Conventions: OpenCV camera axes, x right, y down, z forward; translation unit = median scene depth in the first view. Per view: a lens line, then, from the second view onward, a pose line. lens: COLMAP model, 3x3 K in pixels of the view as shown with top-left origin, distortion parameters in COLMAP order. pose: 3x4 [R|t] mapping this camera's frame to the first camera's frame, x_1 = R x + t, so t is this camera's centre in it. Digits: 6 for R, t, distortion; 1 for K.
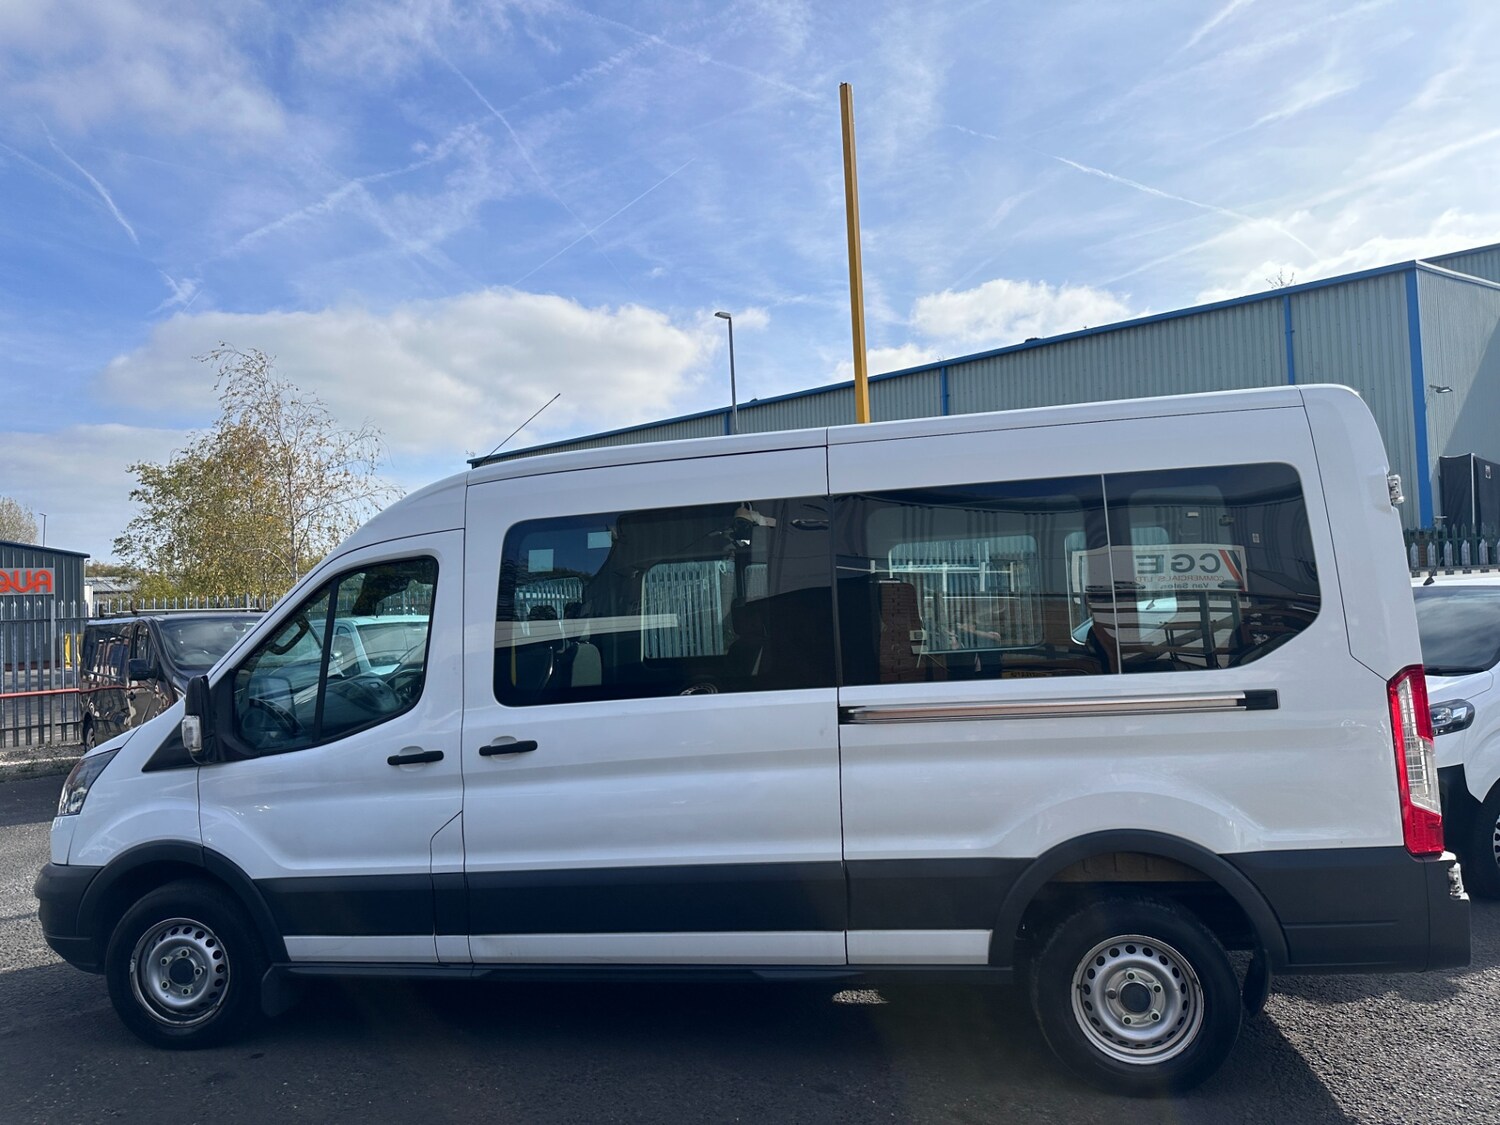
lens RADIAL K [[1056.1, 0, 755.7], [0, 1056.1, 556.1], [0, 0, 1]] dist [0.020832, -0.025468]
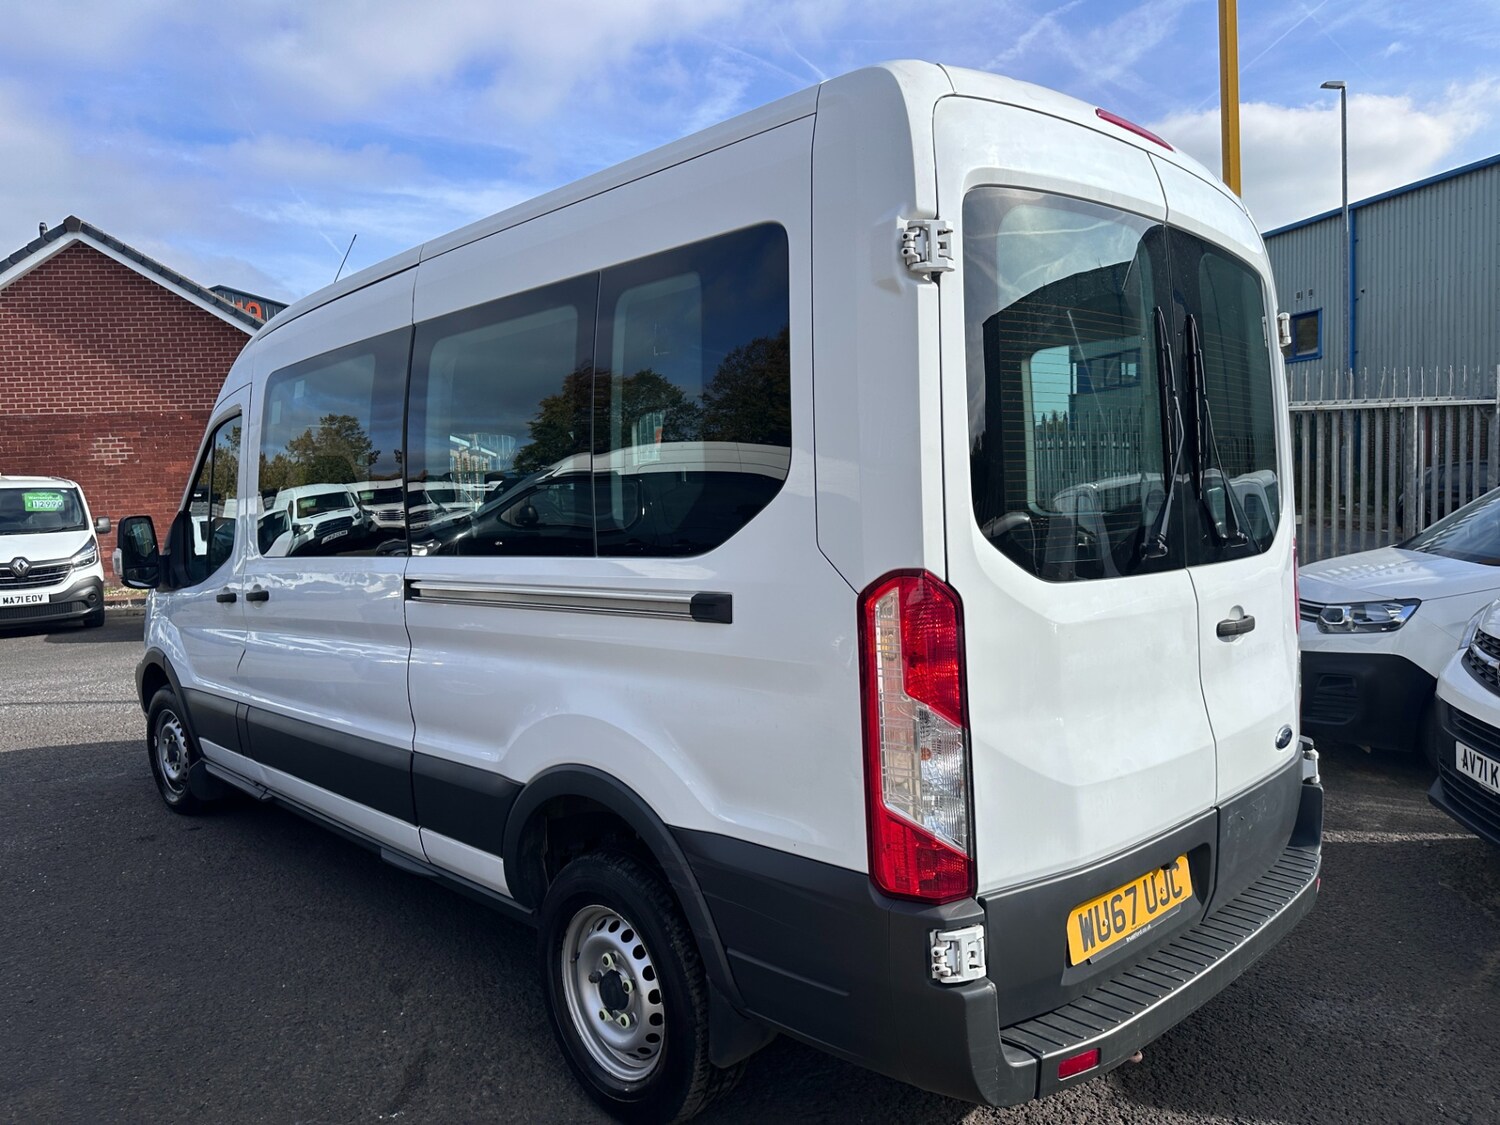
lens RADIAL K [[1056.1, 0, 739.7], [0, 1056.1, 563.1], [0, 0, 1]] dist [0.020832, -0.025468]
pose [[0.810308, 0.054559, -0.583459, 0.763573], [0.031409, 0.990182, 0.136212, 0.019990], [0.585162, -0.128699, 0.800638, 0.445950]]
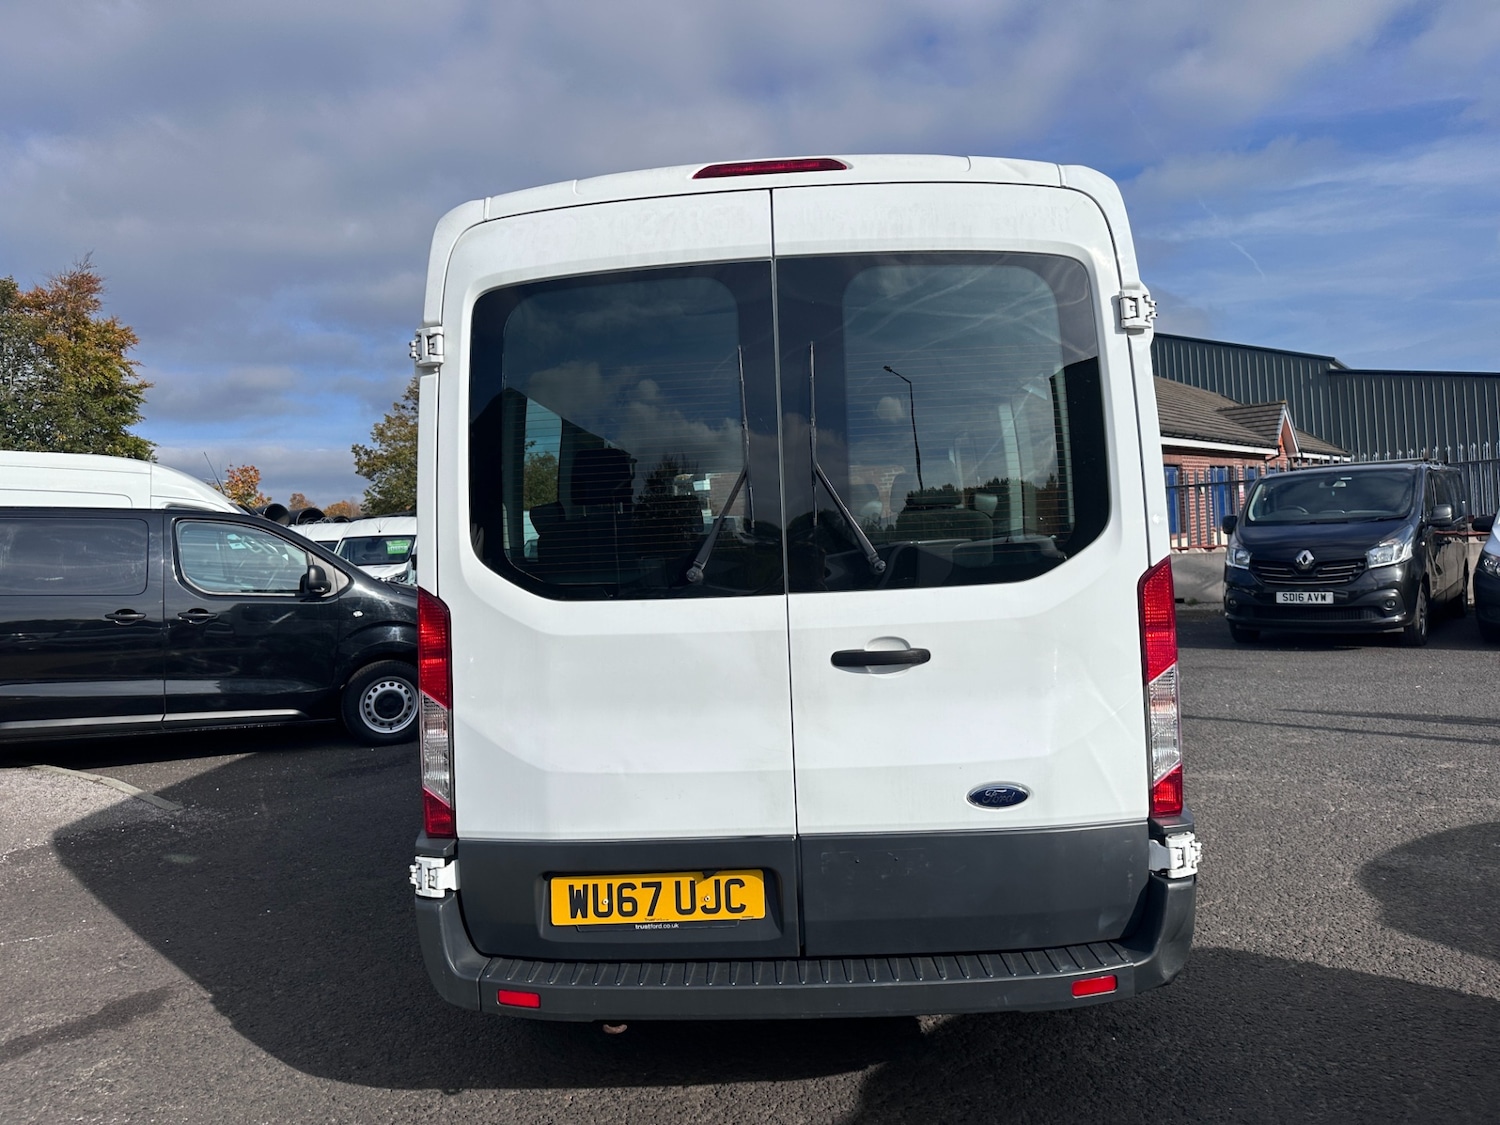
lens RADIAL K [[1056.1, 0, 742.2], [0, 1056.1, 558.7], [0, 0, 1]] dist [0.020832, -0.025468]
pose [[0.141419, 0.045648, -0.988897, 1.224040], [0.104103, 0.992712, 0.060712, 0.055287], [0.984461, -0.111533, 0.135636, 0.988958]]
